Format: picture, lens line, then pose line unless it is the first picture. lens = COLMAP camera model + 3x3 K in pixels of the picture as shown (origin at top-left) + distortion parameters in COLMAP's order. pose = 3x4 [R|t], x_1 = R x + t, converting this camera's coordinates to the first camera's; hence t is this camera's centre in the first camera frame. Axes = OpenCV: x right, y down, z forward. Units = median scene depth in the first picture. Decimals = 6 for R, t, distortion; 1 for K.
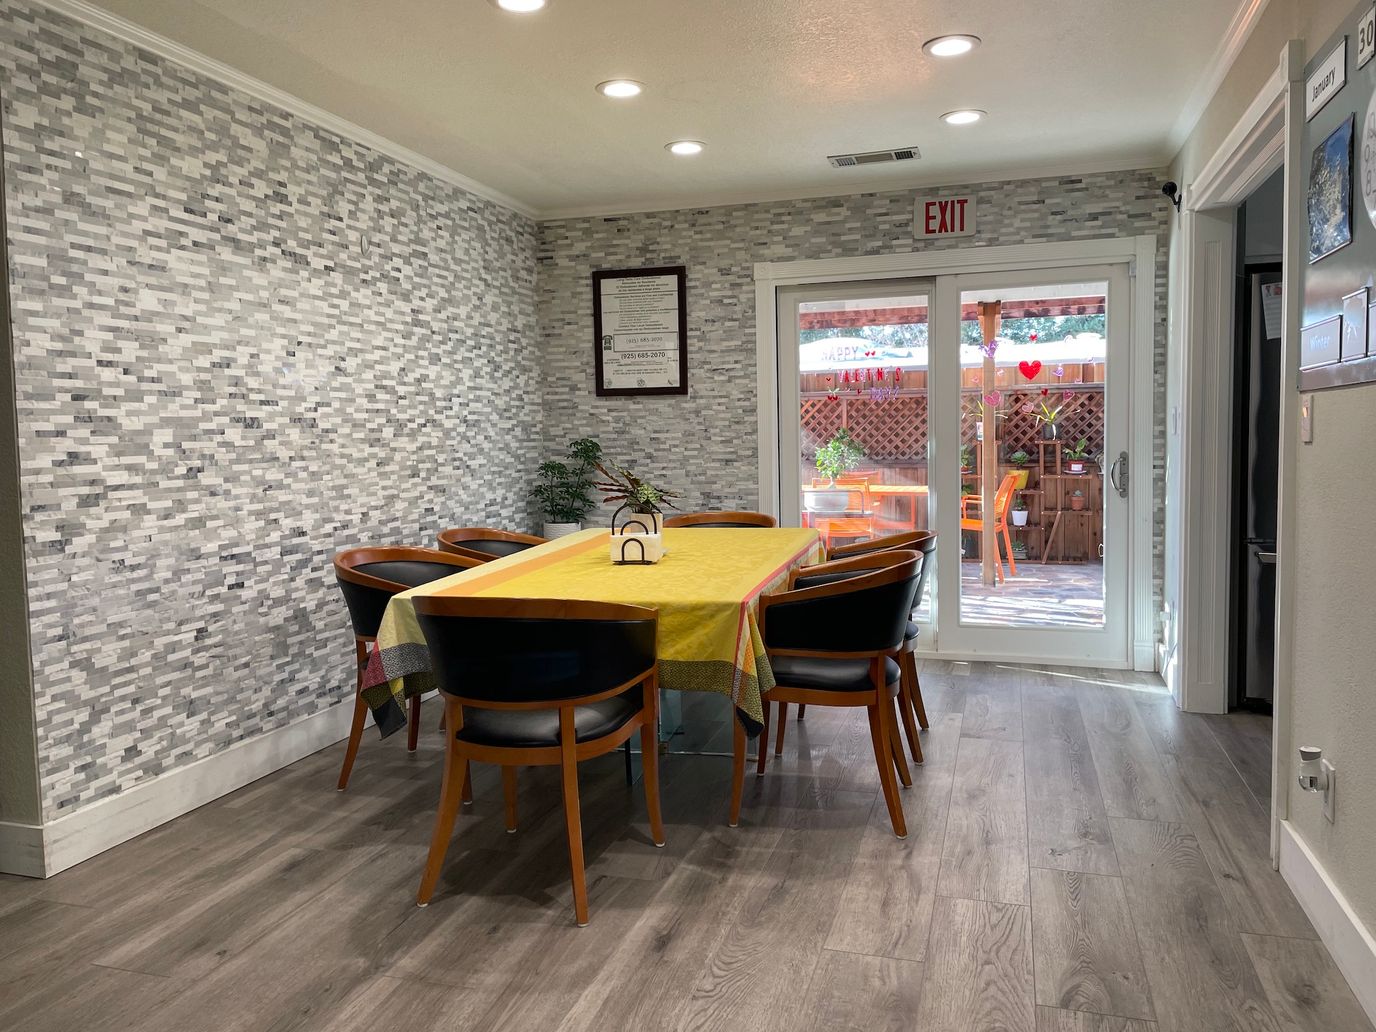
lens RADIAL K [[1030.7, 0, 688.0], [0, 1030.7, 516.0], [0, 0, 1]] dist [0.097497, -0.108317]
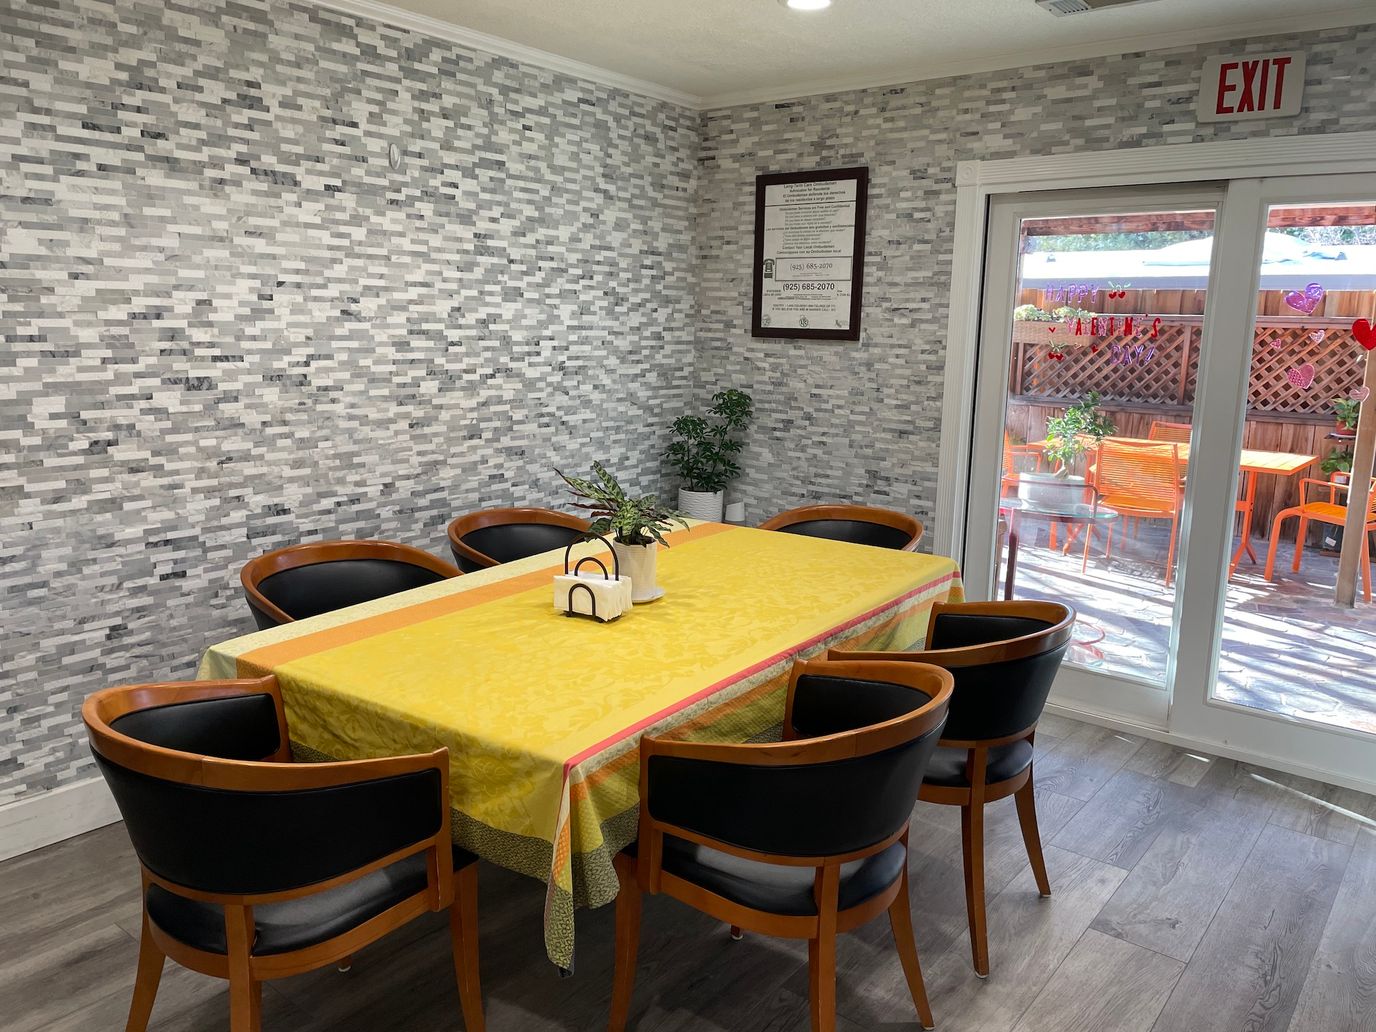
lens RADIAL K [[1030.7, 0, 688.0], [0, 1030.7, 516.0], [0, 0, 1]] dist [0.097497, -0.108317]
pose [[0.930129, 0.107227, -0.351231, 0.205498], [-0.068389, 0.990268, 0.121210, -0.091627], [0.360810, -0.088720, 0.928410, 0.287164]]
